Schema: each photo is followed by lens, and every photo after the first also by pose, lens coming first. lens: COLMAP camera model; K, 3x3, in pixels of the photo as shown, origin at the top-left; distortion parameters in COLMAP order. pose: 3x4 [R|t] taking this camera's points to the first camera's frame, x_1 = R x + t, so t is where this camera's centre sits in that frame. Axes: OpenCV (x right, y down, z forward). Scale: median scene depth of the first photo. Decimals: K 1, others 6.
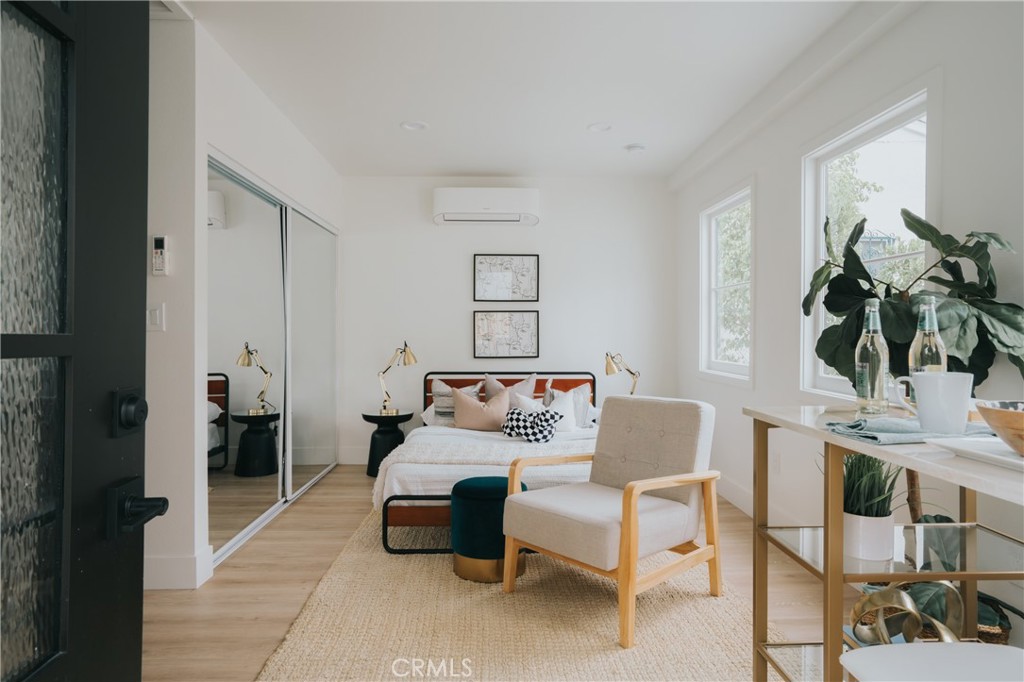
lens RADIAL K [[605.7, 0, 511.8], [0, 605.7, 325.7], [0, 0, 1]] dist [-0.063344, 0.057336]
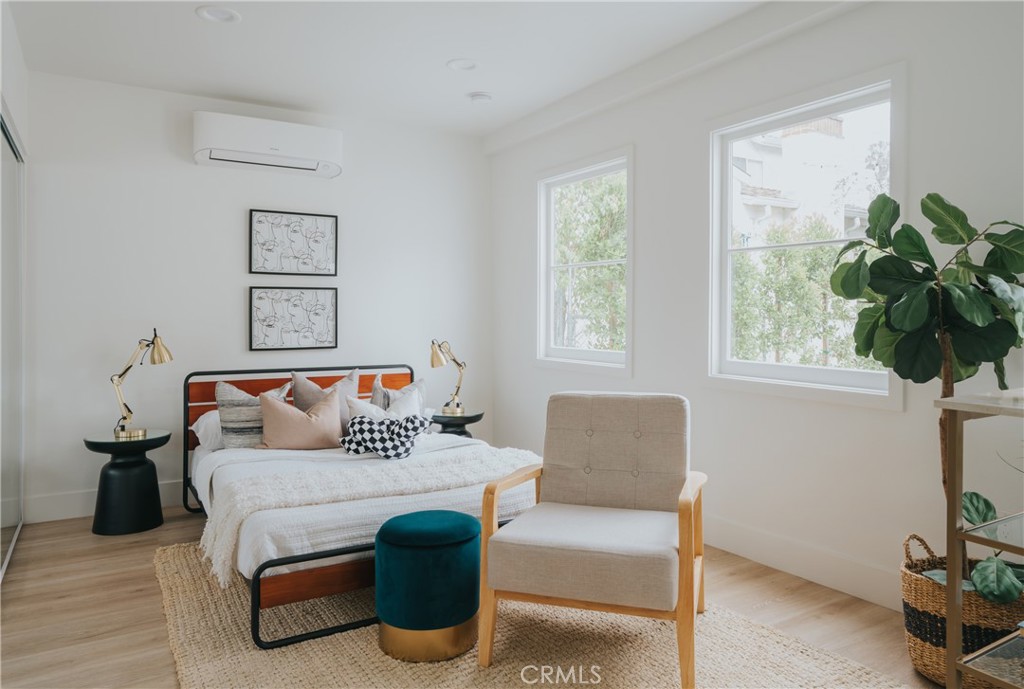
lens RADIAL K [[689.0, 0, 511.9], [0, 689.0, 307.8], [0, 0, 1]] dist [-0.002234, 0.002196]
pose [[0.873030, 0.005528, 0.487635, -0.226332], [-0.006539, 0.999979, 0.000371, -0.000845], [-0.487622, -0.003513, 0.873048, 0.135439]]
